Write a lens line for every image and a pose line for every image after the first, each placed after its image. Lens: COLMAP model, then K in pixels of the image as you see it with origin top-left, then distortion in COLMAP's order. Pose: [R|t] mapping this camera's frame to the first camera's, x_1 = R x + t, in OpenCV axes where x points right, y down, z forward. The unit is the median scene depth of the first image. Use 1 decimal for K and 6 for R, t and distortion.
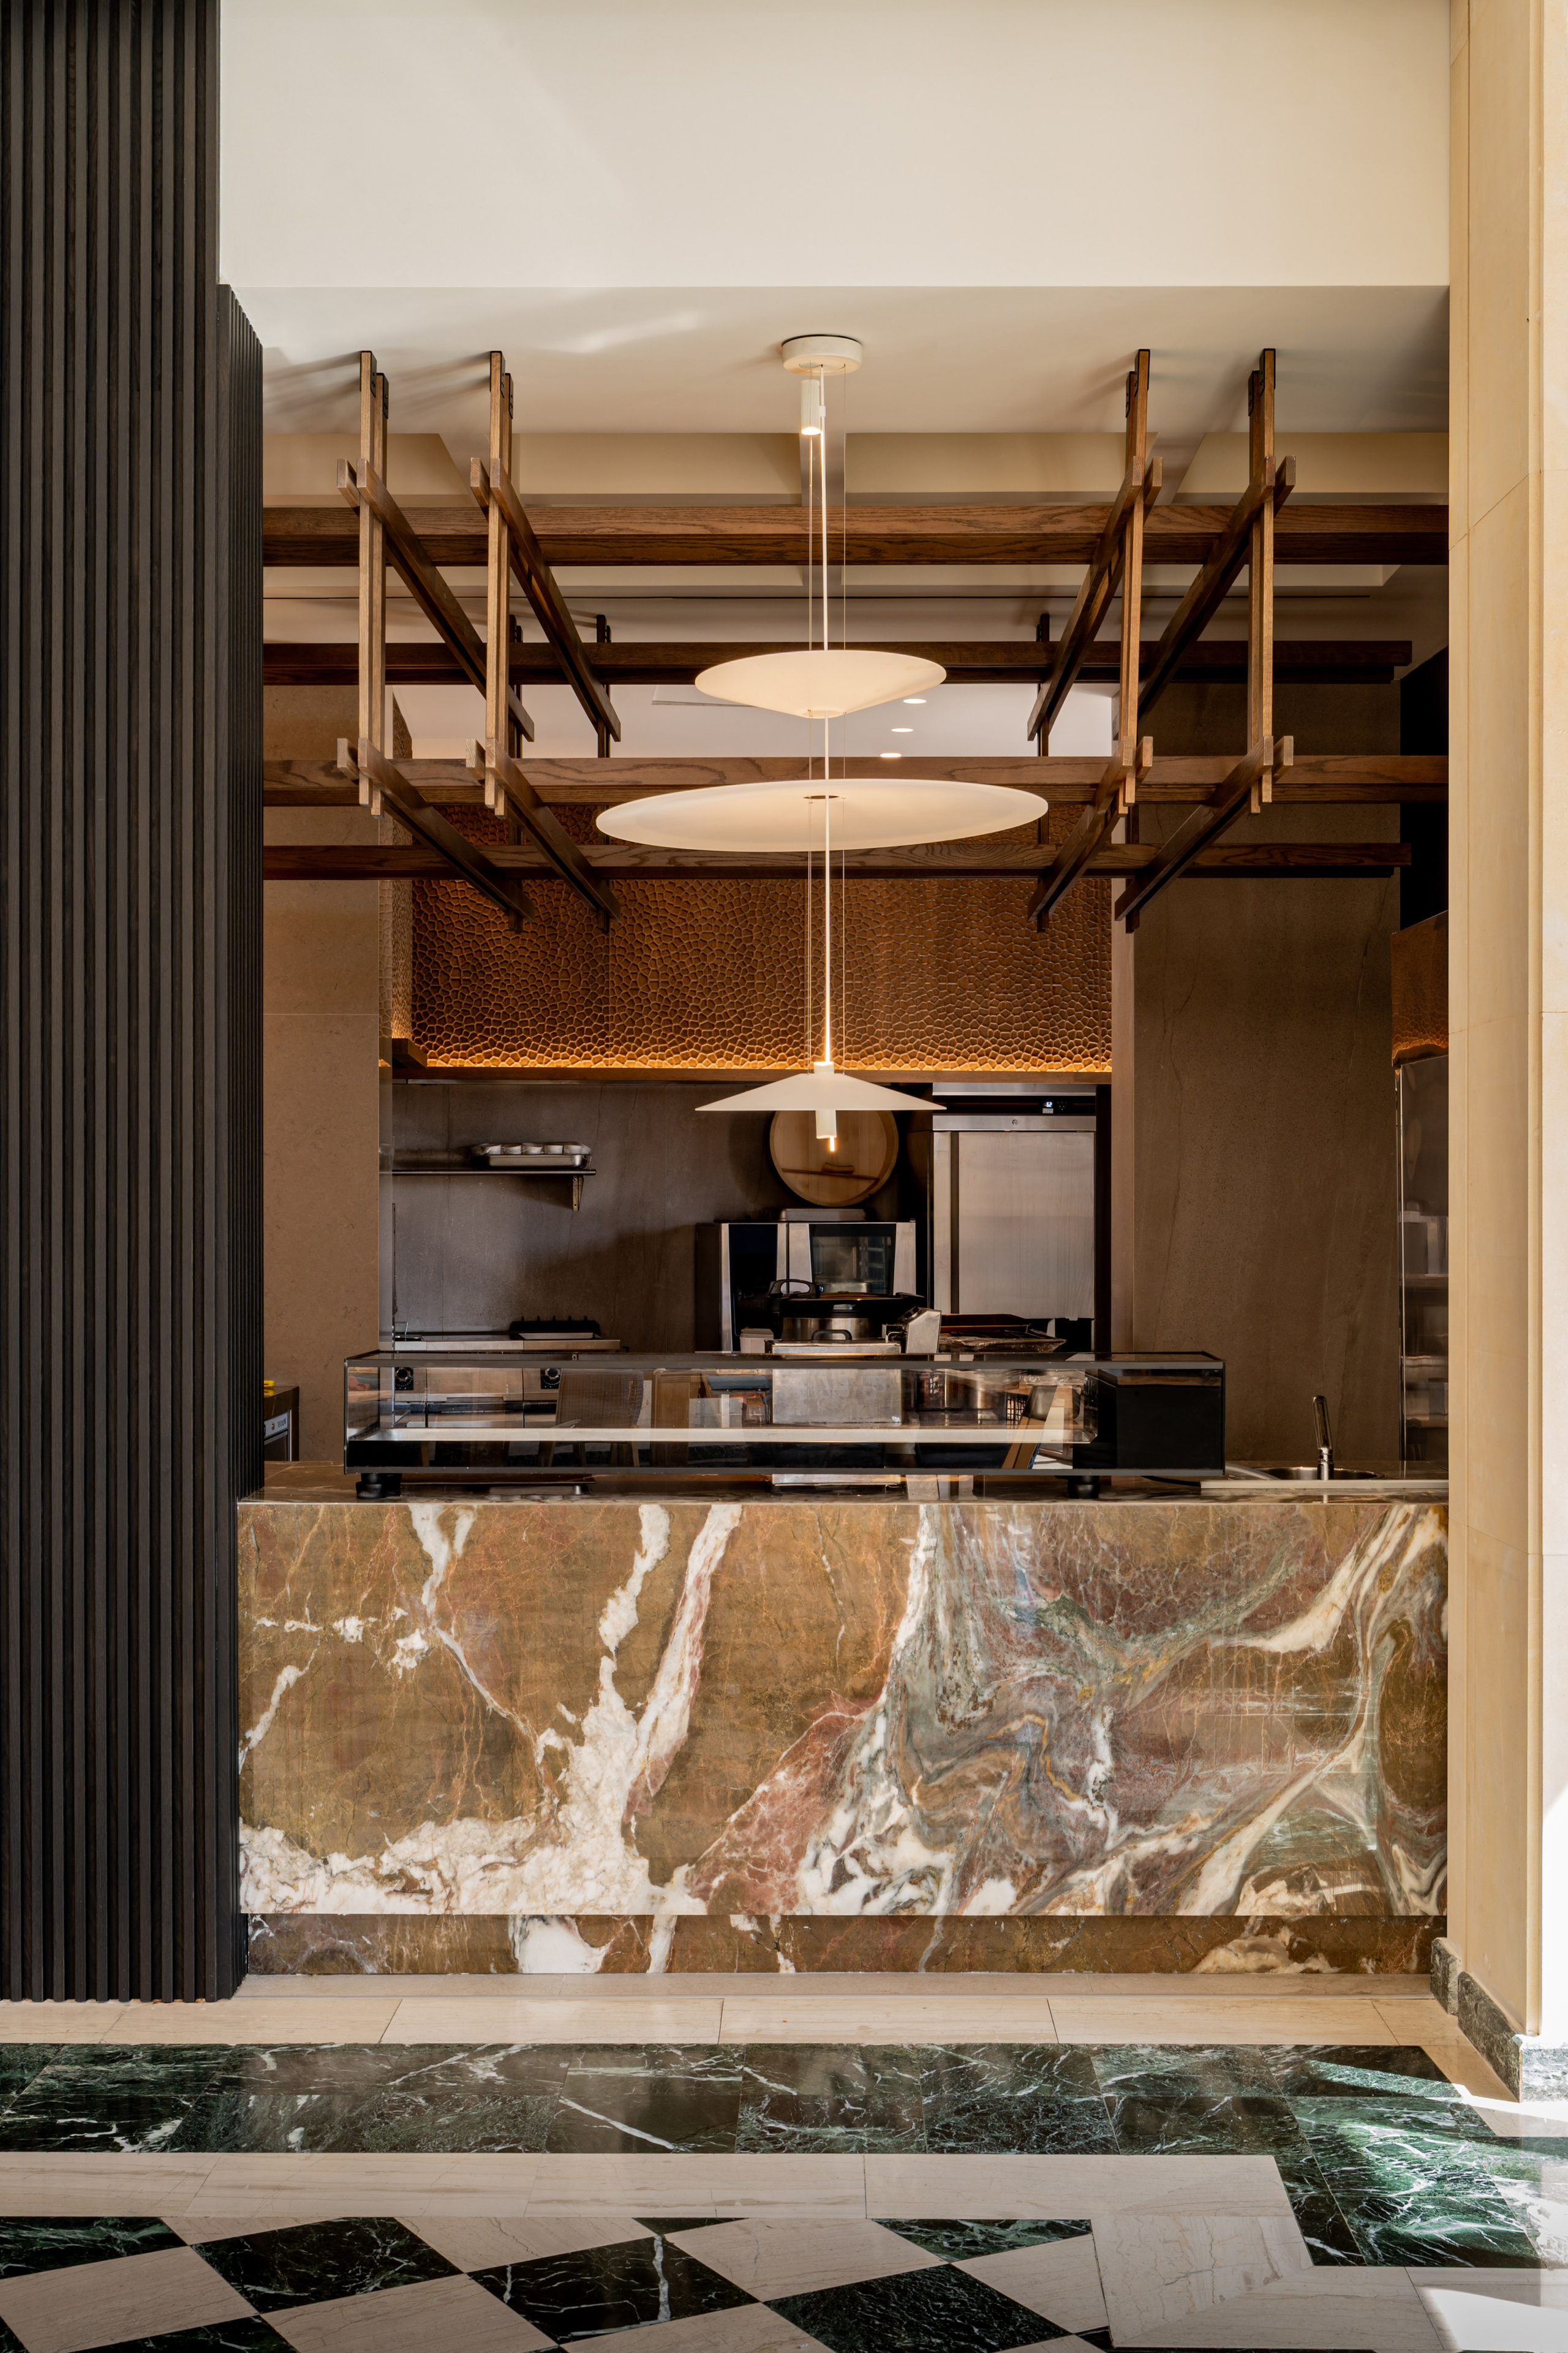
lens RADIAL K [[3018.1, 0, 784.3], [0, 3018.1, 1131.6], [0, 0, 1]] dist [-0.020507, 0.000000]
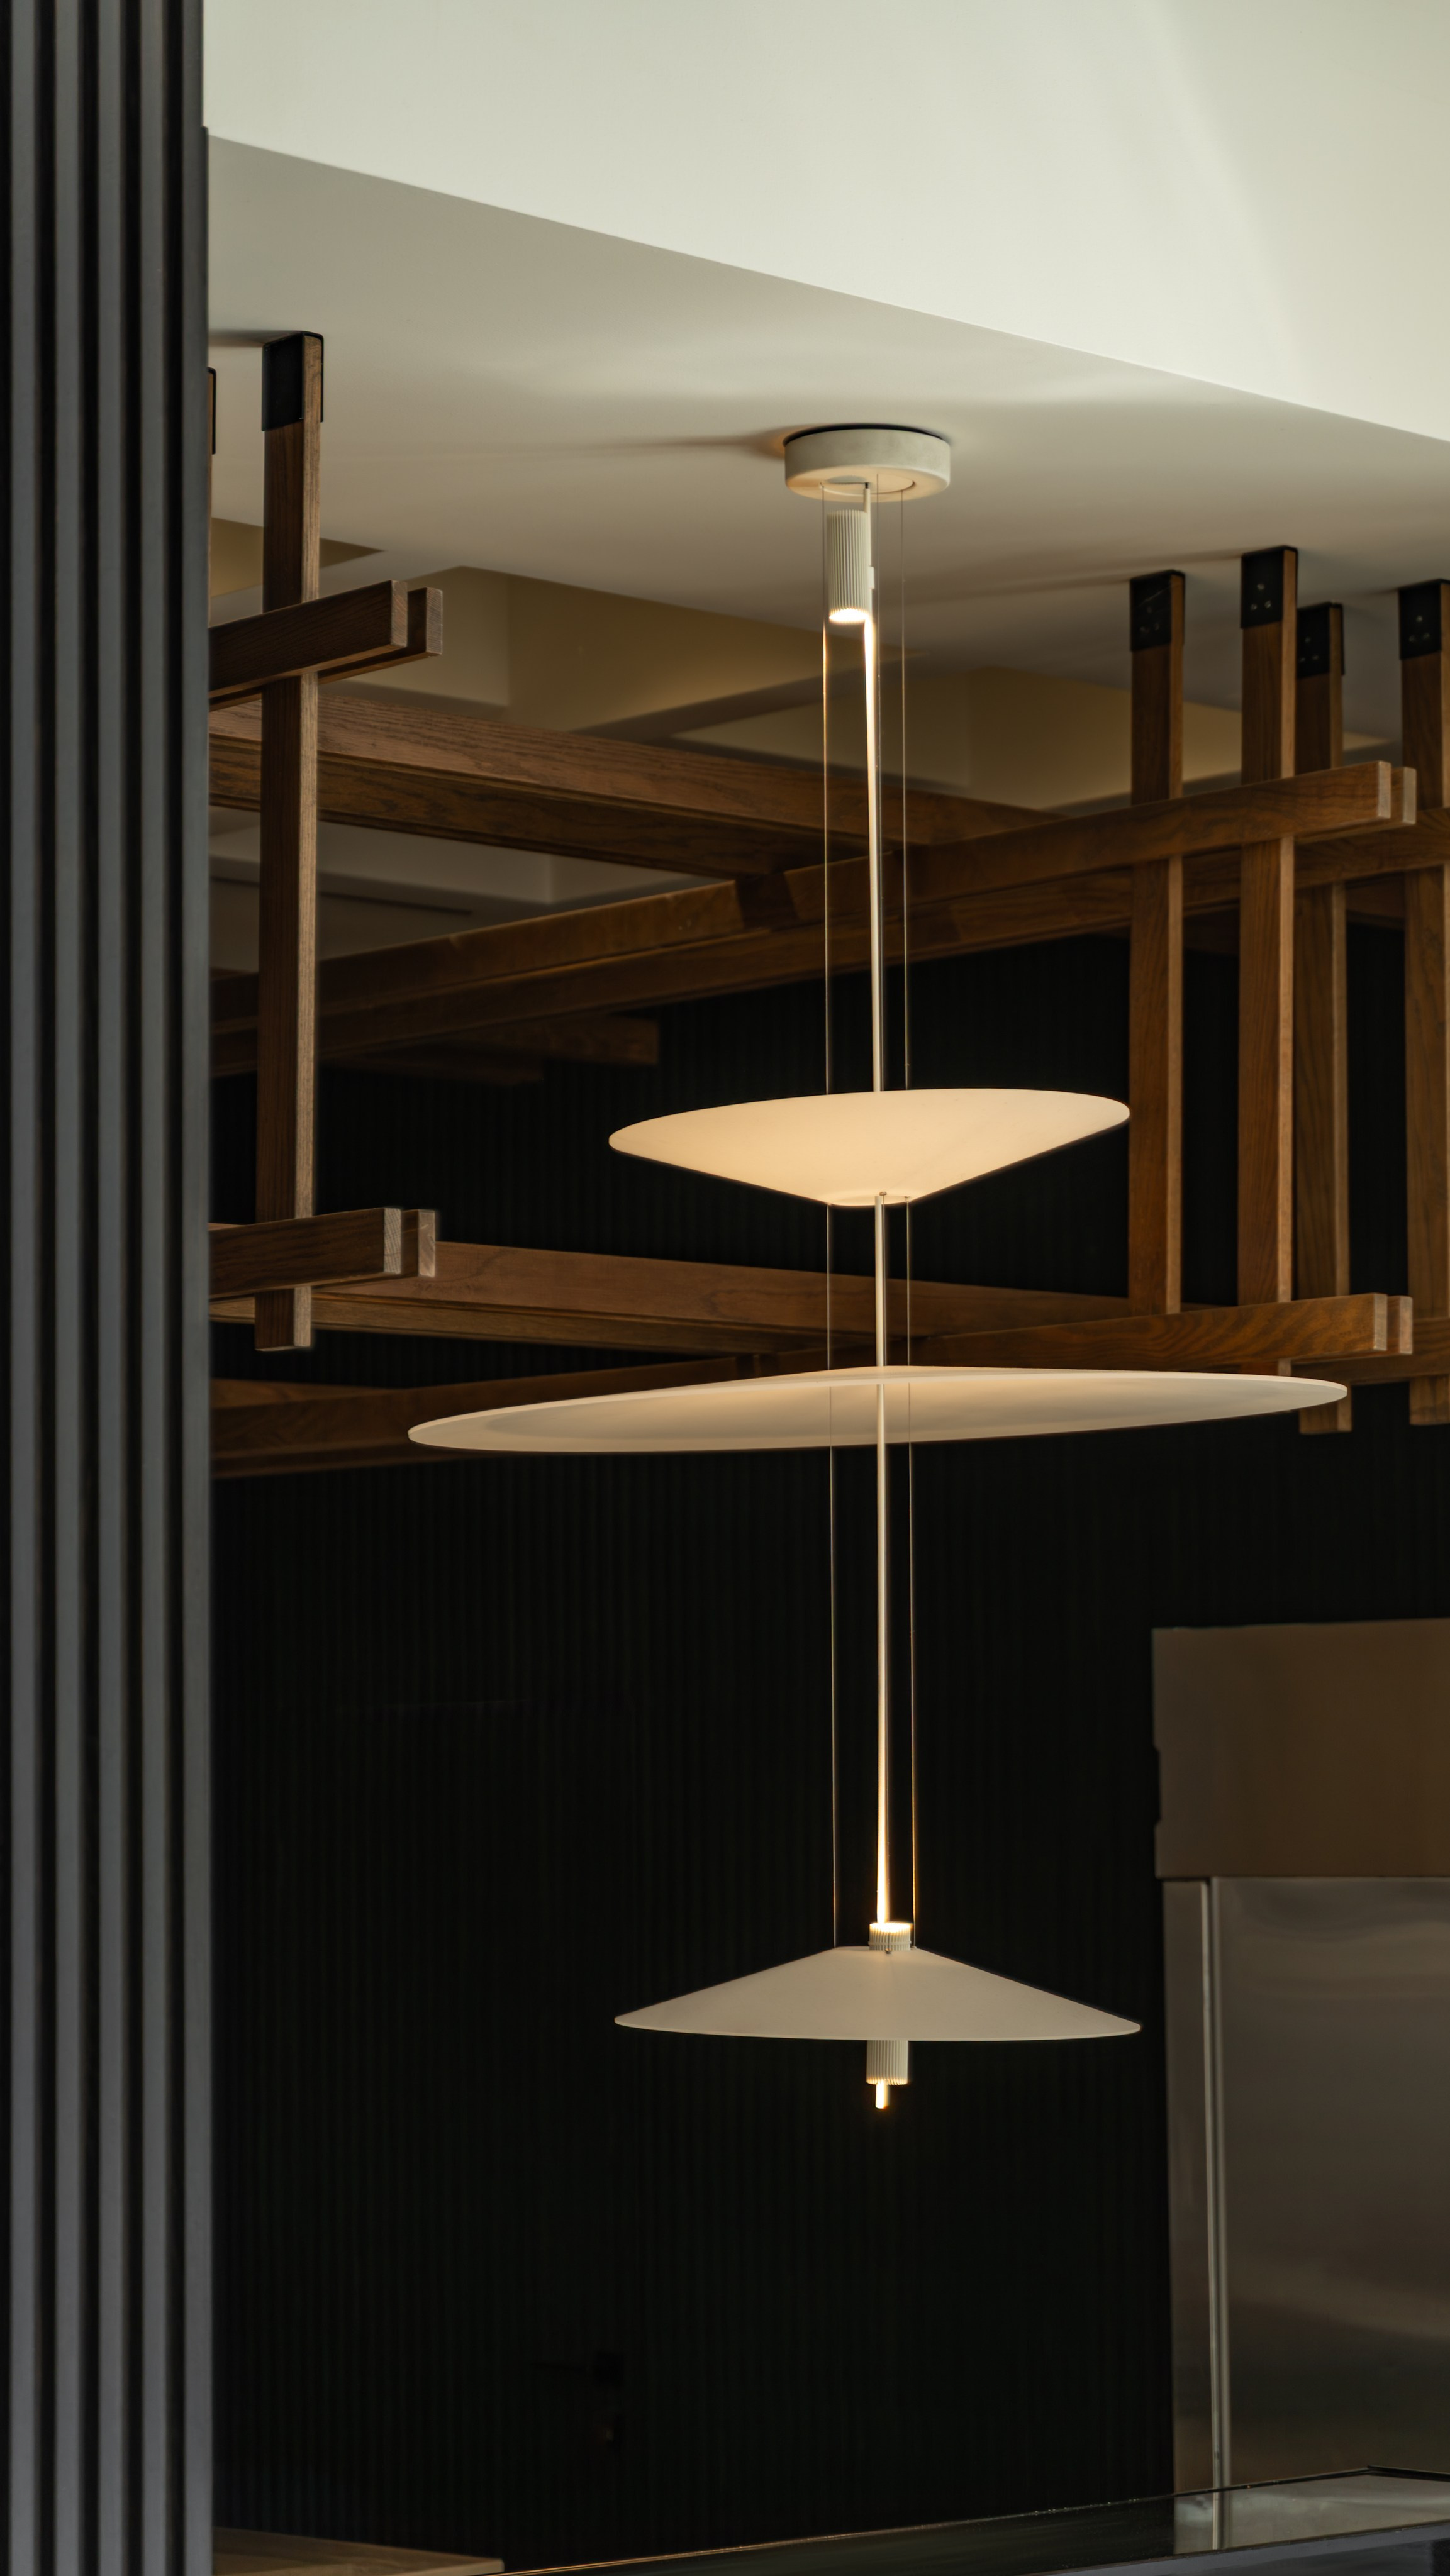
lens RADIAL K [[5915.6, 0, 728.8], [0, 5915.6, 1292.3], [0, 0, 1]] dist [-0.023648, 0.000000]
pose [[0.736522, 0.049508, 0.674599, -0.678513], [-0.008447, 0.997913, -0.064014, -0.067141], [-0.676360, 0.041450, 0.735404, 0.338872]]
